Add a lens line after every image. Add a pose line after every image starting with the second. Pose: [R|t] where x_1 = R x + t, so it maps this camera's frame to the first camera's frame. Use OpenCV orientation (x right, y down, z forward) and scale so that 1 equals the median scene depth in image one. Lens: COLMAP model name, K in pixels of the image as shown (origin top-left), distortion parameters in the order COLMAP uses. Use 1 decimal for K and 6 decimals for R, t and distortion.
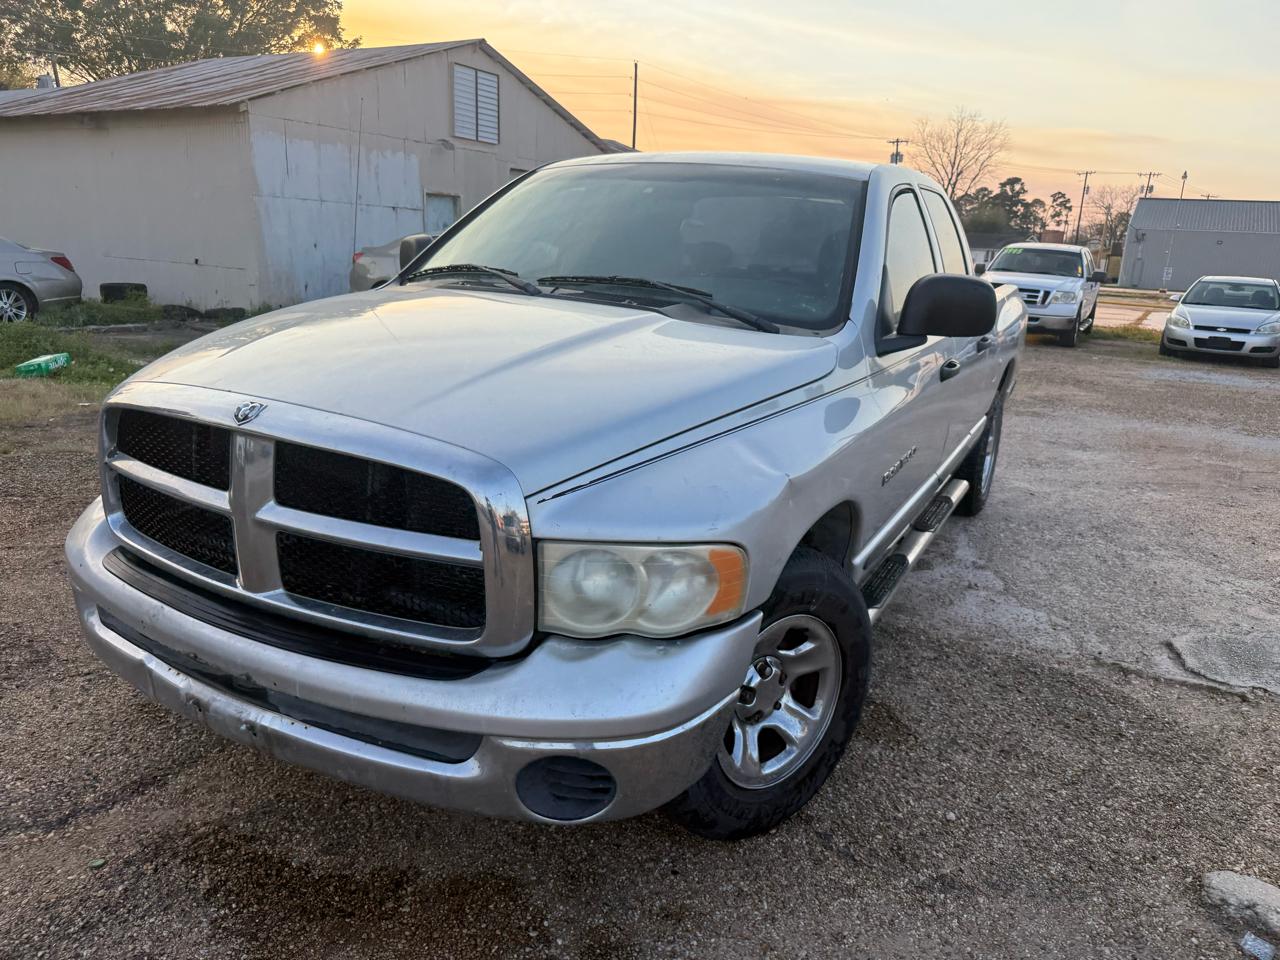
lens RADIAL K [[913.0, 0, 656.0], [0, 913.0, 479.8], [0, 0, 1]] dist [0.002046, -0.014881]
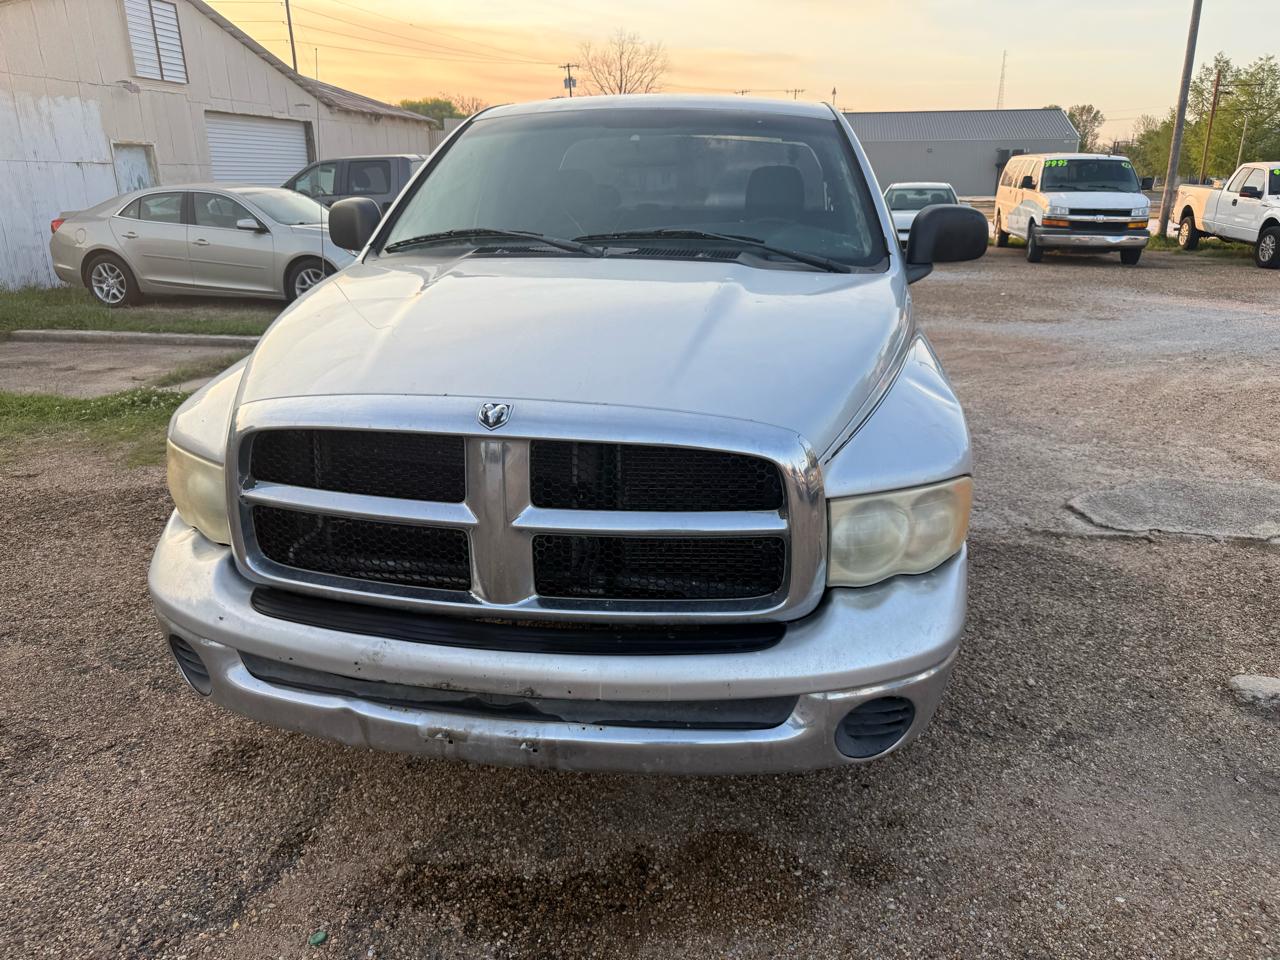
lens RADIAL K [[913.0, 0, 643.3], [0, 913.0, 467.5], [0, 0, 1]] dist [0.002046, -0.014881]
pose [[0.945655, -0.151204, 0.287877, -0.438806], [0.134250, 0.987883, 0.077873, -0.054728], [-0.296163, -0.034993, 0.954496, 0.058120]]
